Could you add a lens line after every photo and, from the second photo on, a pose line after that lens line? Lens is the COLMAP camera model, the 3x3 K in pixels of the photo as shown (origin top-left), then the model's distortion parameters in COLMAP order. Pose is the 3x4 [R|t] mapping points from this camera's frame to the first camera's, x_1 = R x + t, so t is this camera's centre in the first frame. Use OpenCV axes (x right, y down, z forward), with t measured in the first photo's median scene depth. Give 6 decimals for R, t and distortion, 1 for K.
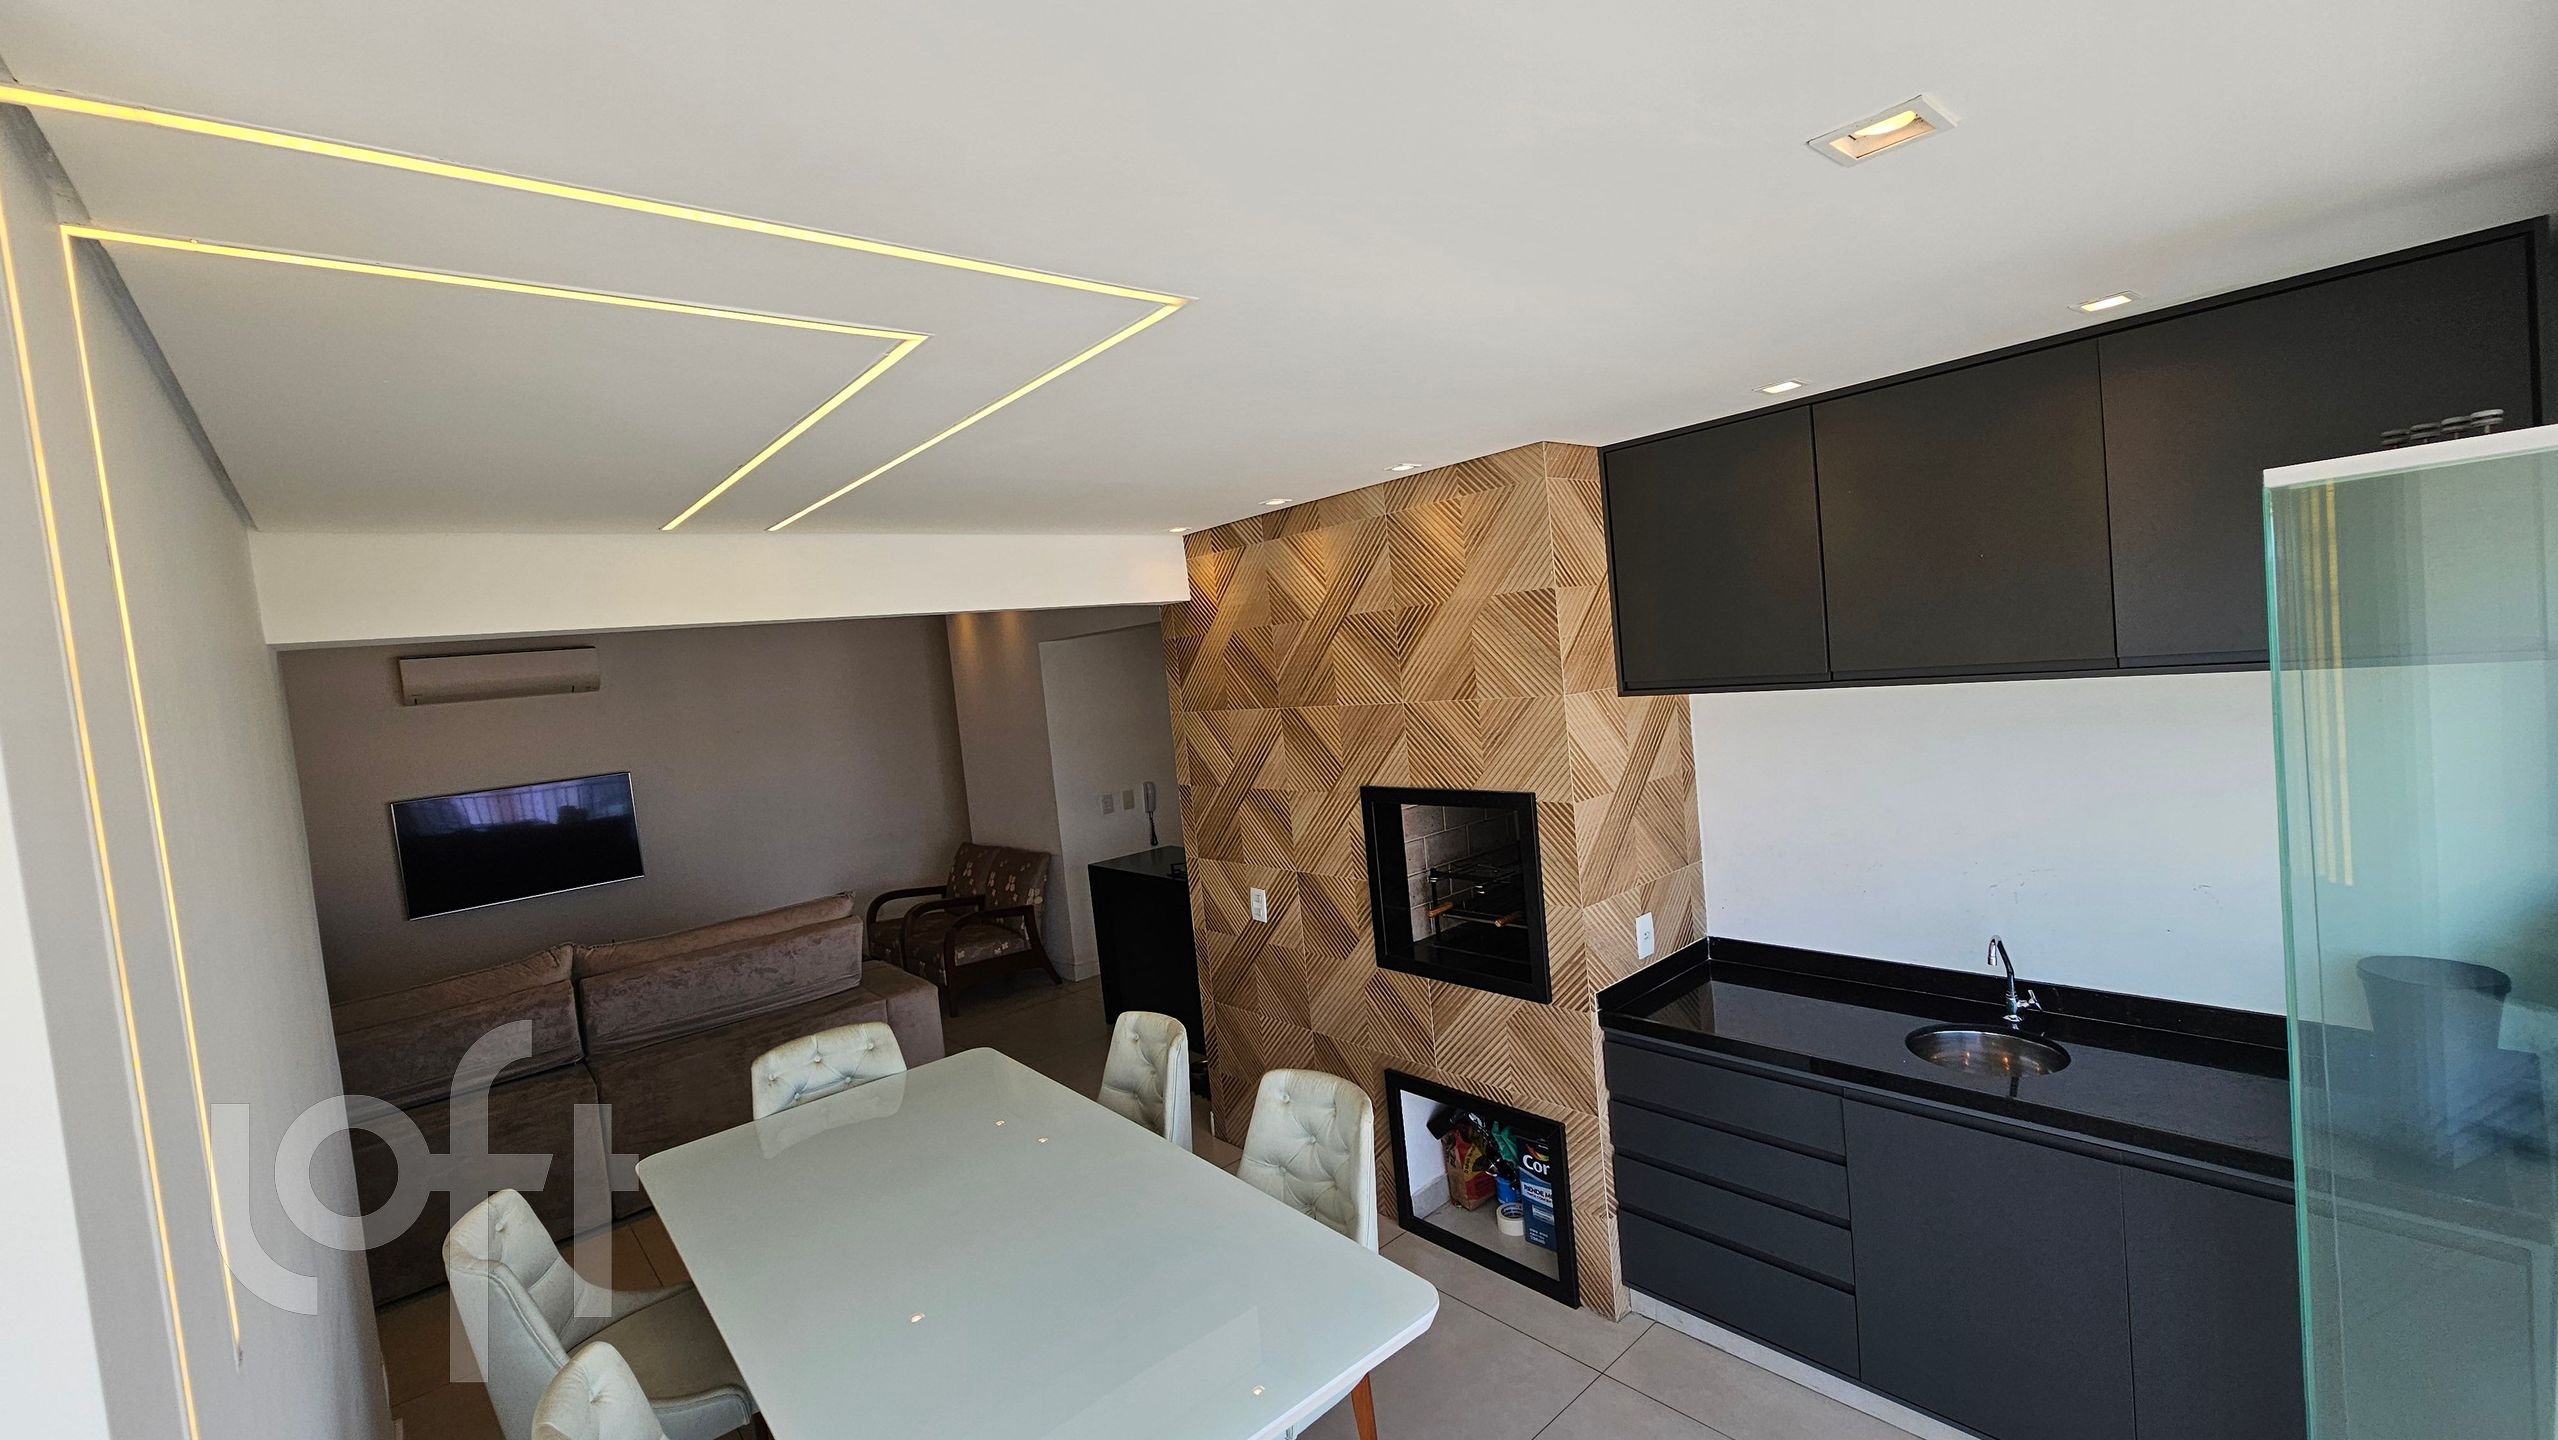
lens RADIAL K [[1044.6, 0, 1279.9], [0, 1044.6, 713.3], [0, 0, 1]] dist [-0.001175, 0.000055]
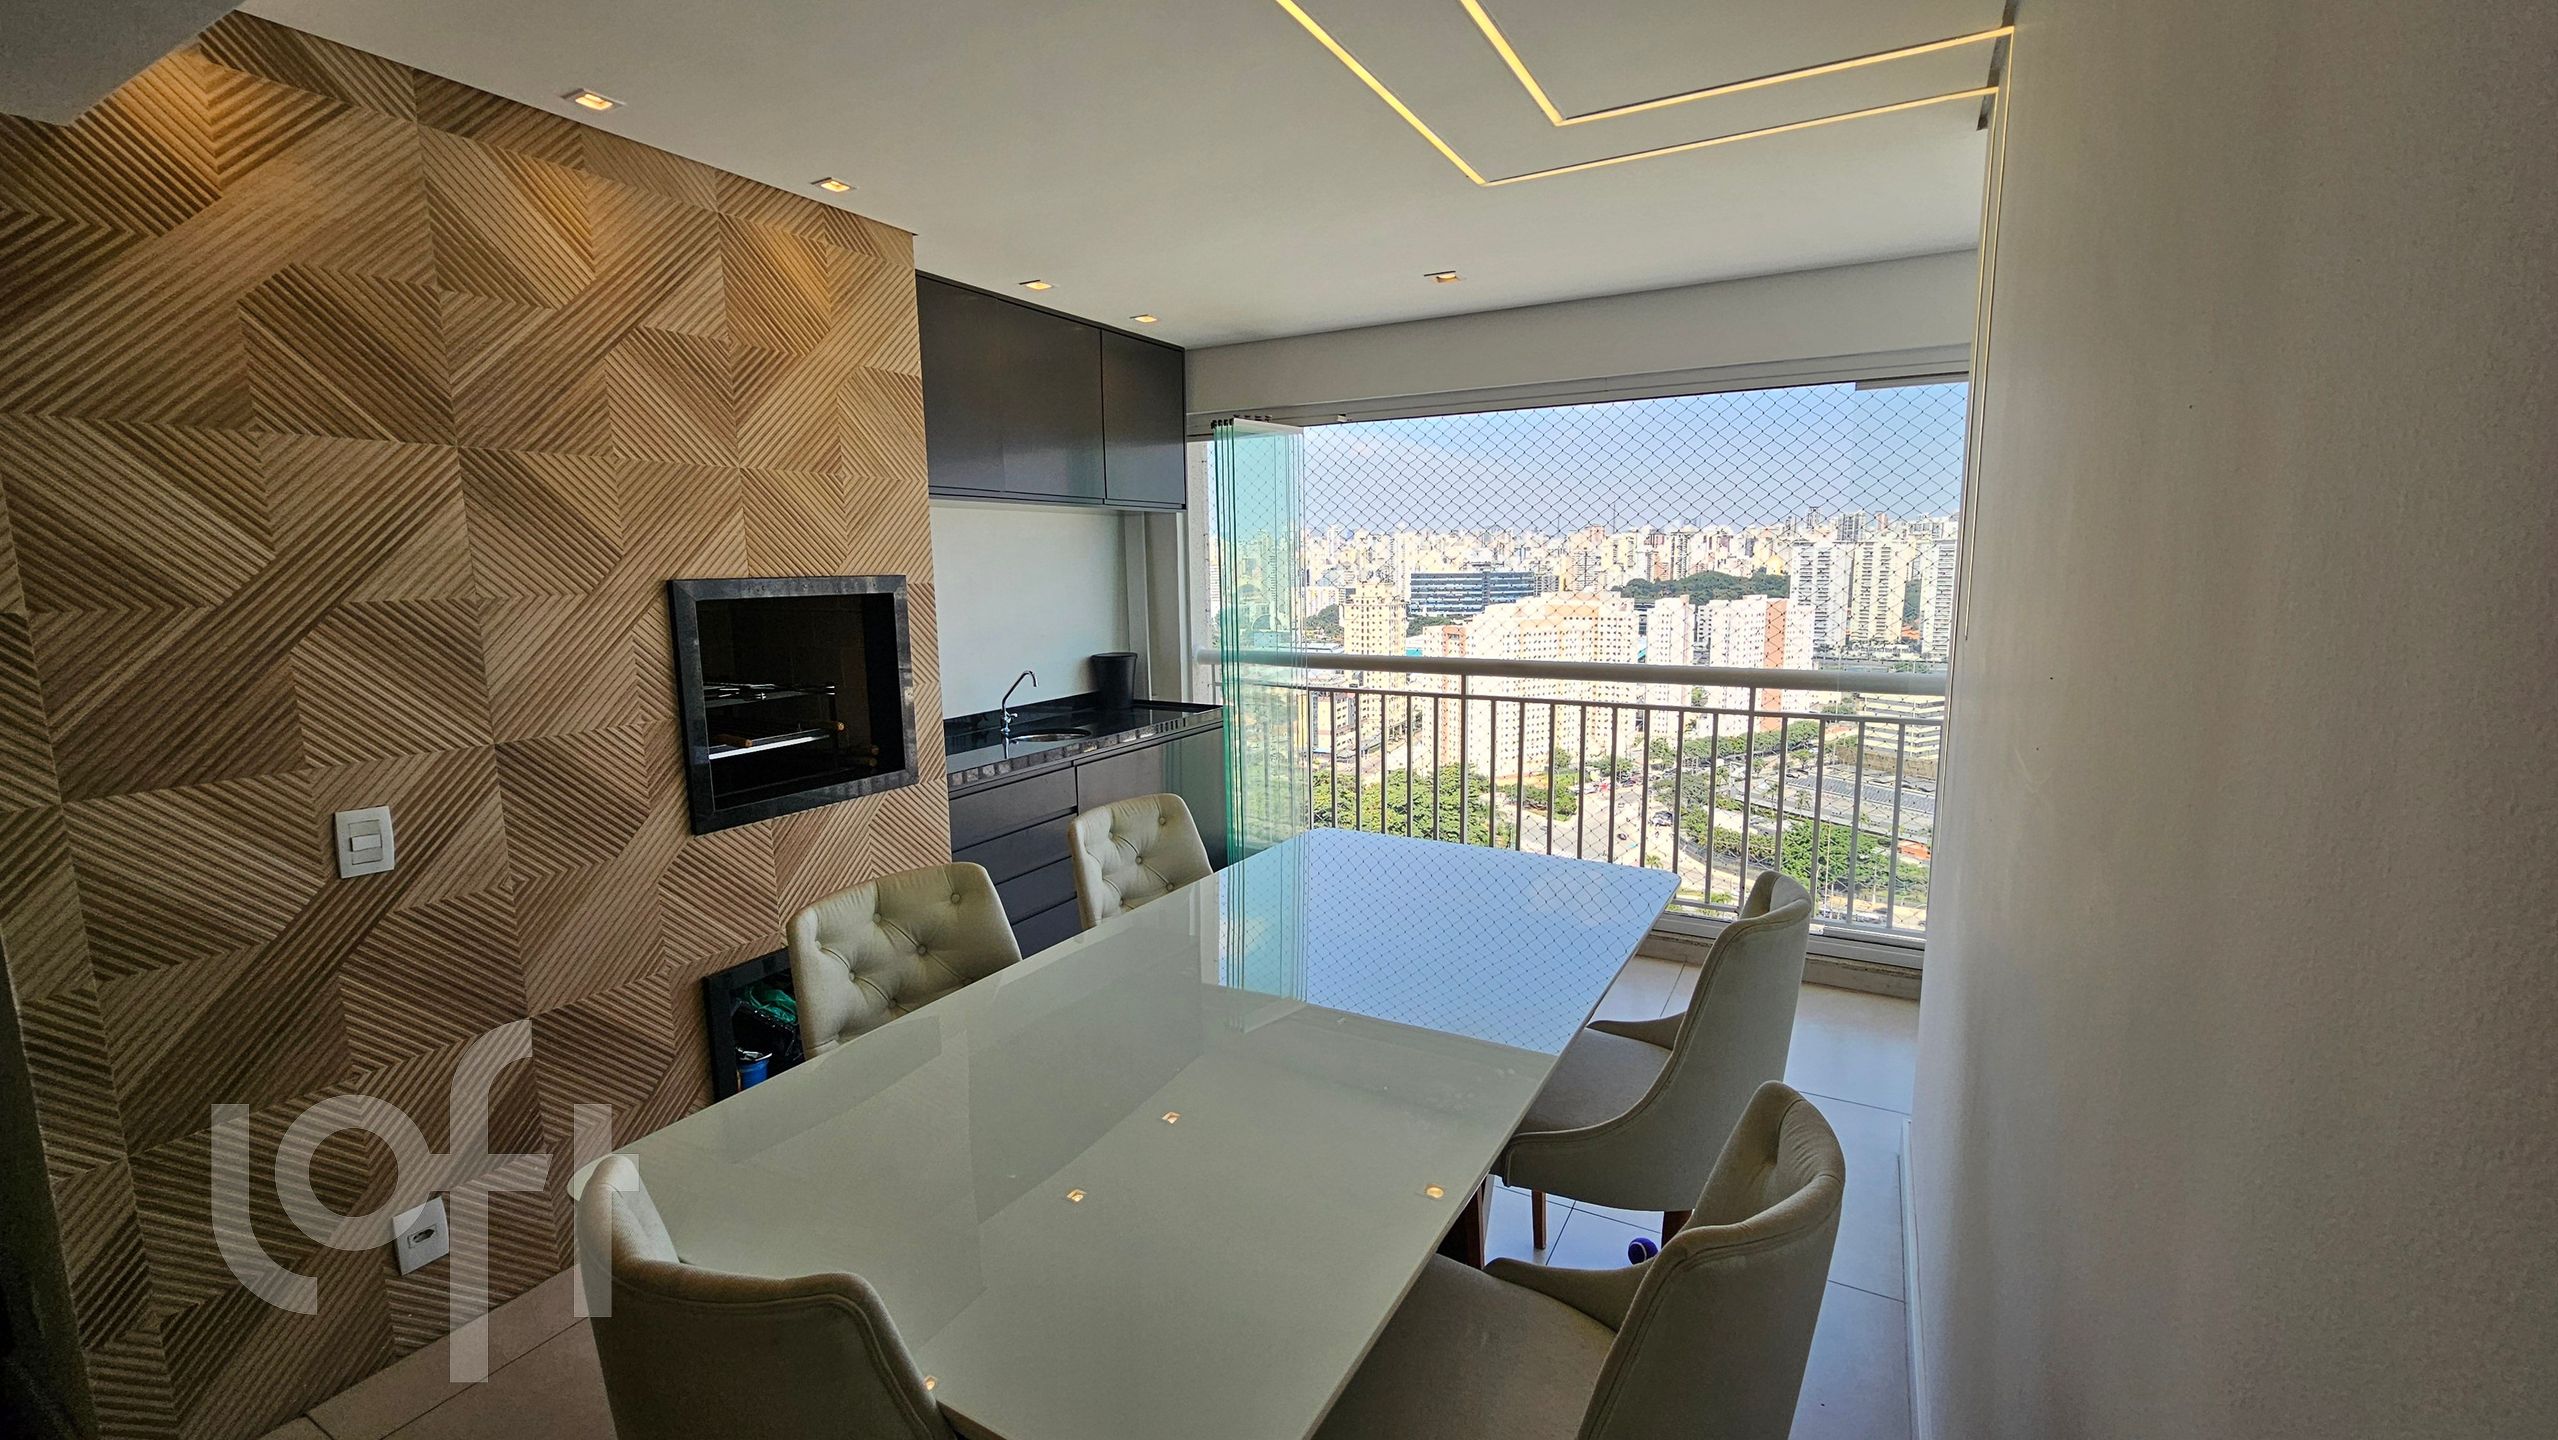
lens RADIAL K [[1044.6, 0, 1293.1], [0, 1044.6, 713.5], [0, 0, 1]] dist [-0.001175, 0.000055]
pose [[-0.340839, -0.034247, 0.939498, -0.679490], [0.097379, 0.992675, 0.071513, 0.139670], [-0.935065, 0.115862, -0.335007, 0.799532]]
